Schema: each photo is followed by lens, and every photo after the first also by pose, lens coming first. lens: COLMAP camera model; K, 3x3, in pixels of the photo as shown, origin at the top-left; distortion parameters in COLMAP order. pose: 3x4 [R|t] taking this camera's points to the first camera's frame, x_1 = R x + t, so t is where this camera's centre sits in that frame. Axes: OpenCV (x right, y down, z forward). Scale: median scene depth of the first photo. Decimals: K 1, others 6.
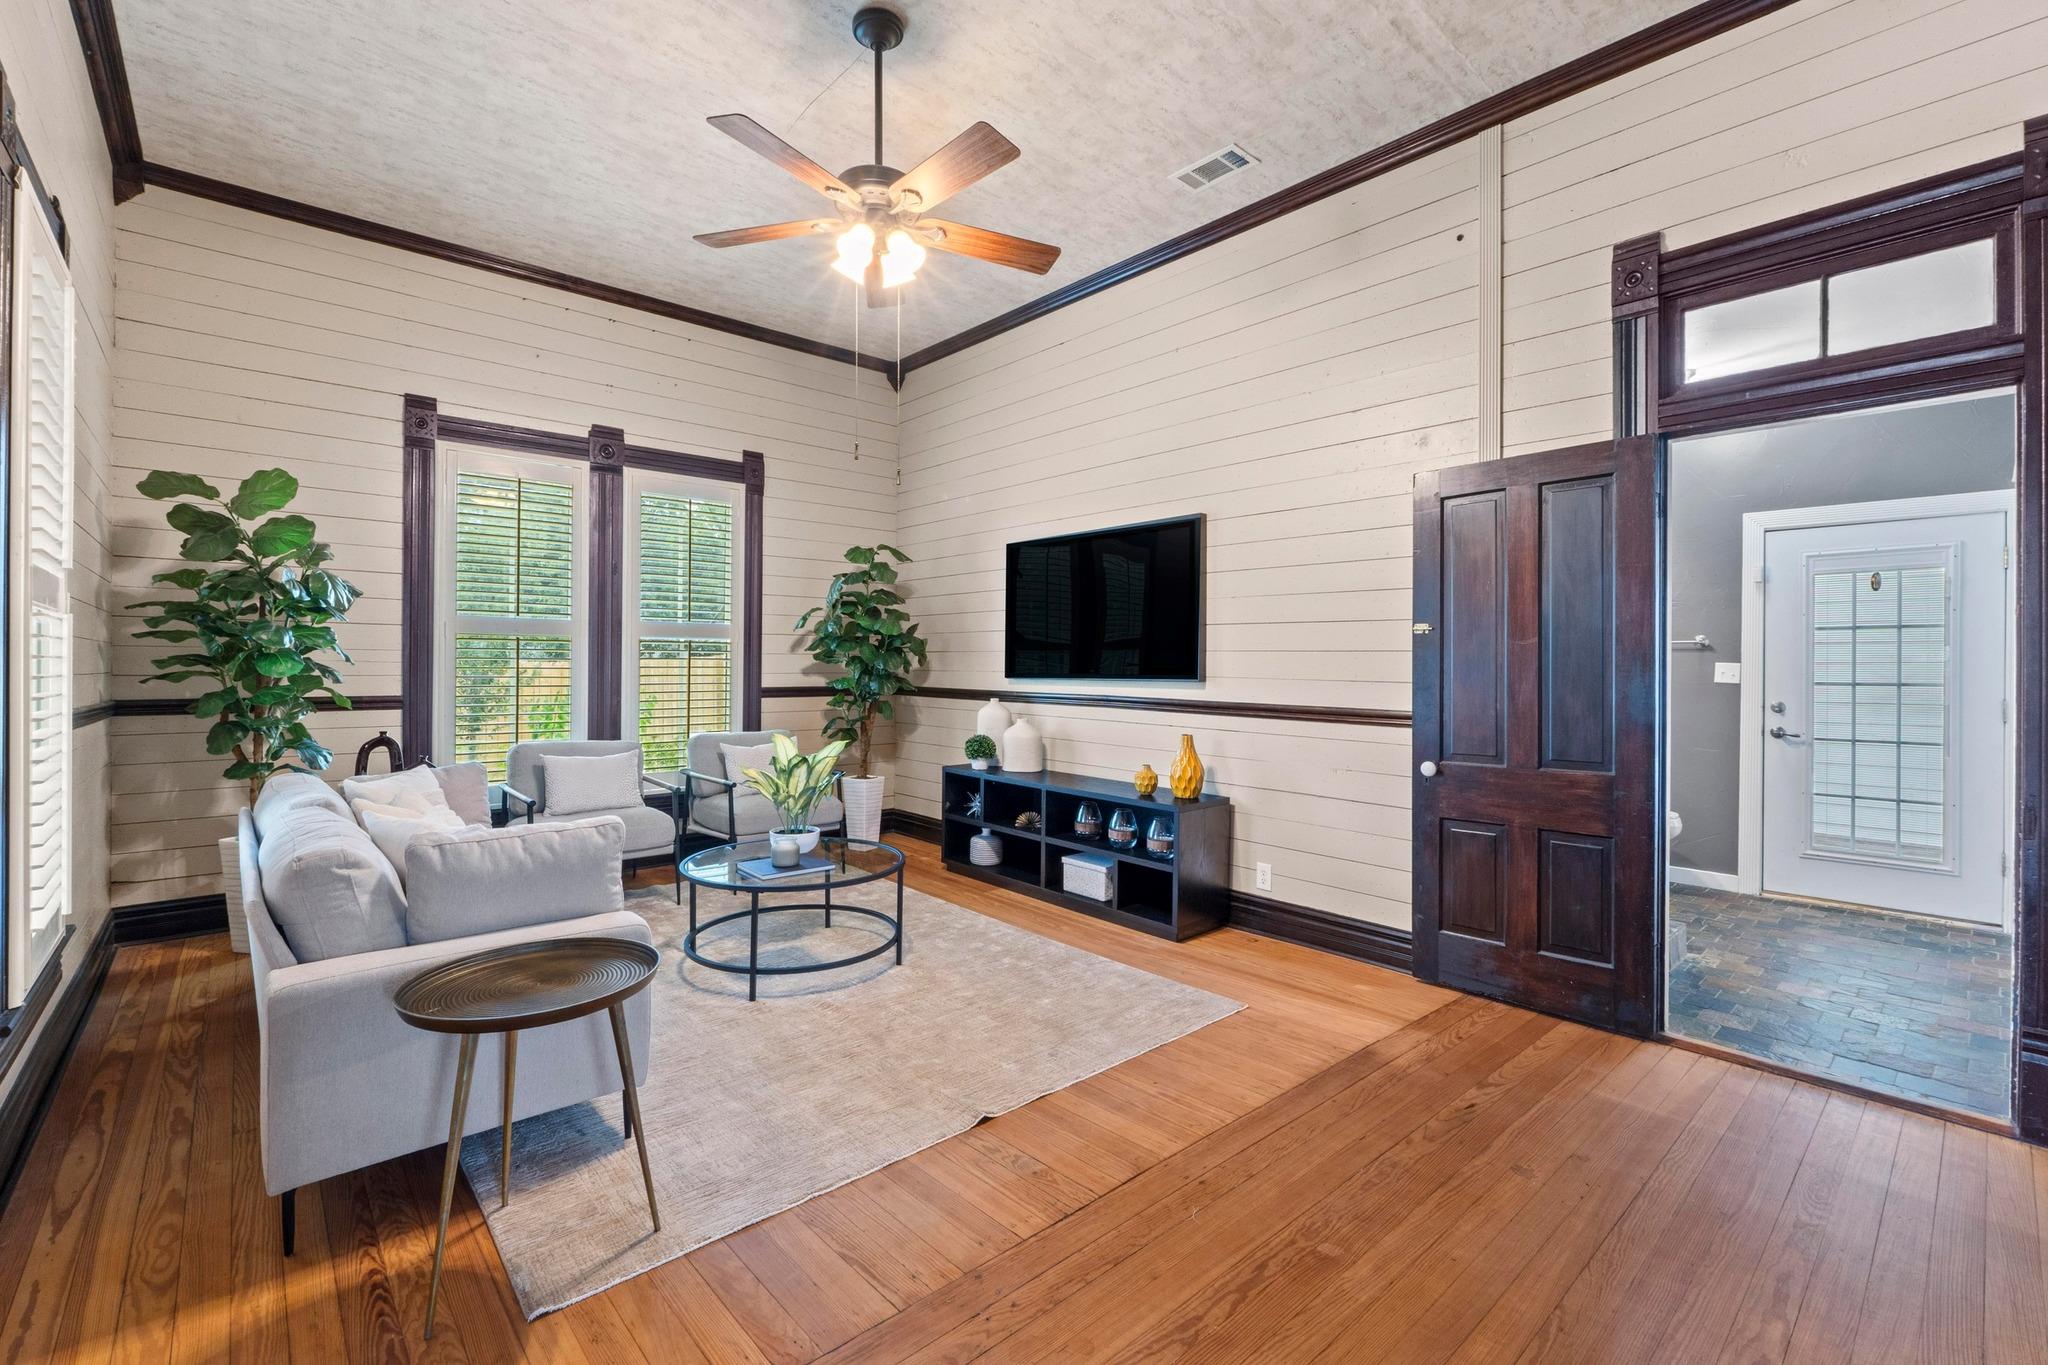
lens RADIAL K [[888.0, 0, 1022.3], [0, 888.0, 662.4], [0, 0, 1]] dist [-0.002686, -0.000205]
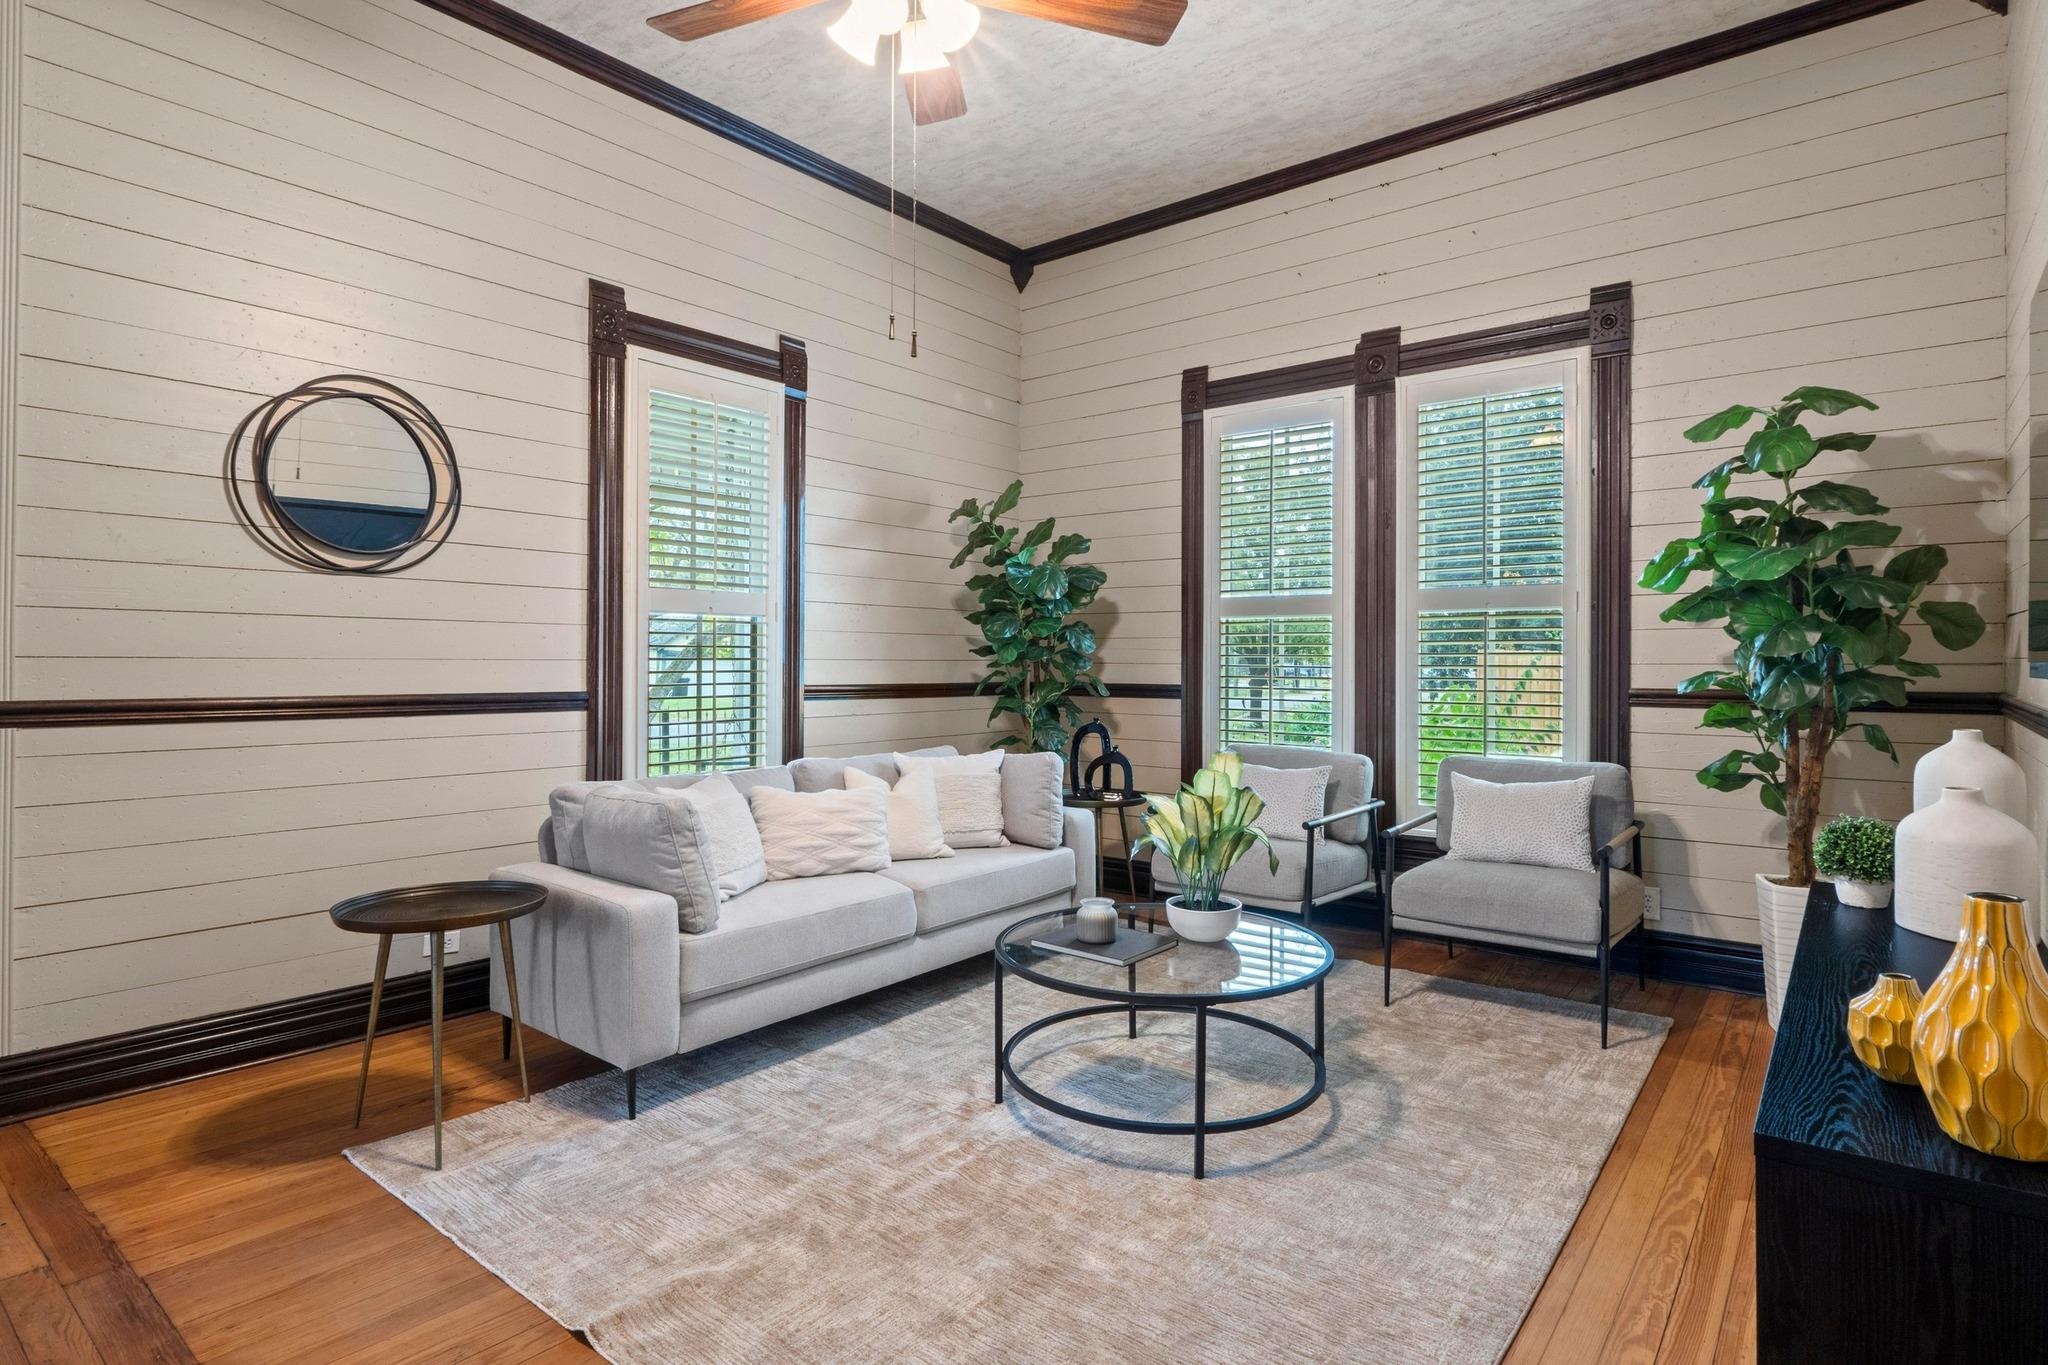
lens RADIAL K [[1069.5, 0, 1016.4], [0, 1069.5, 655.5], [0, 0, 1]] dist [-0.005679, -0.001129]
pose [[0.152603, -0.007567, -0.988259, 0.452486], [0.004696, 0.999965, -0.006932, 0.013521], [0.988276, -0.003583, 0.152633, 0.694080]]
